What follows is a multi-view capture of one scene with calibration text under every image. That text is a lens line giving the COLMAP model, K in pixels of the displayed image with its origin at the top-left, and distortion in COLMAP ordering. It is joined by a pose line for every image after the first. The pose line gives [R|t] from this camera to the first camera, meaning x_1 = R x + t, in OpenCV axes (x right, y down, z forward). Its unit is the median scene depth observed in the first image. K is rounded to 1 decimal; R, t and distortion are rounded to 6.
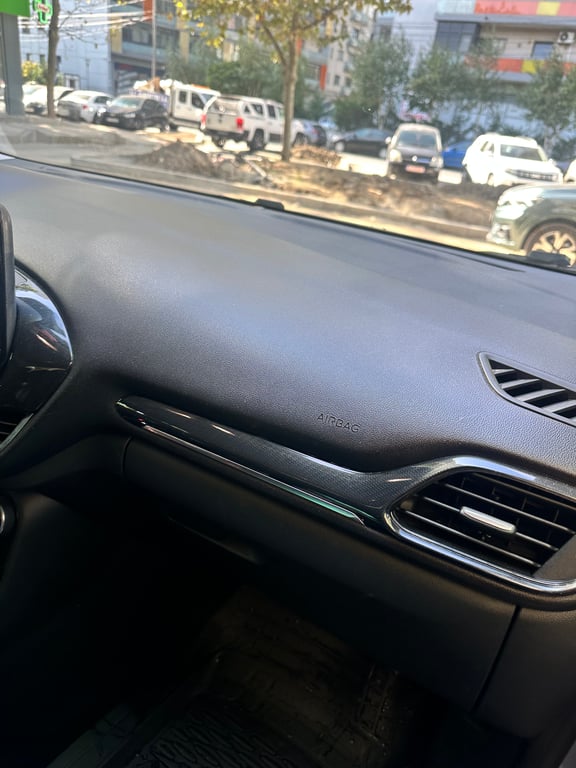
lens RADIAL K [[537.9, 0, 288.0], [0, 537.9, 384.0], [0, 0, 1]] dist [-0.007230, -0.008051]
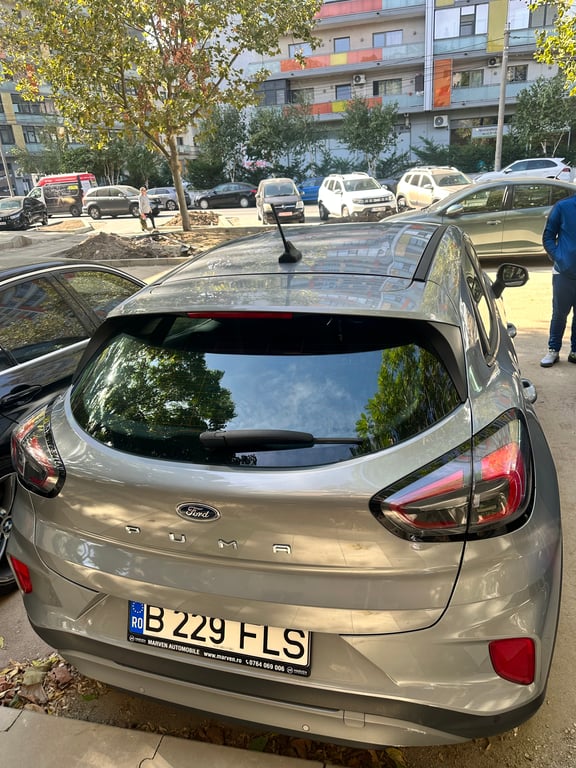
lens RADIAL K [[565.8, 0, 288.0], [0, 565.8, 384.0], [0, 0, 1]] dist [-0.057664, -0.005783]
pose [[0.942495, -0.255873, 0.215017, -0.103698], [0.271461, 0.961355, -0.045882, 0.023318], [-0.194968, 0.101612, 0.975532, -0.162944]]
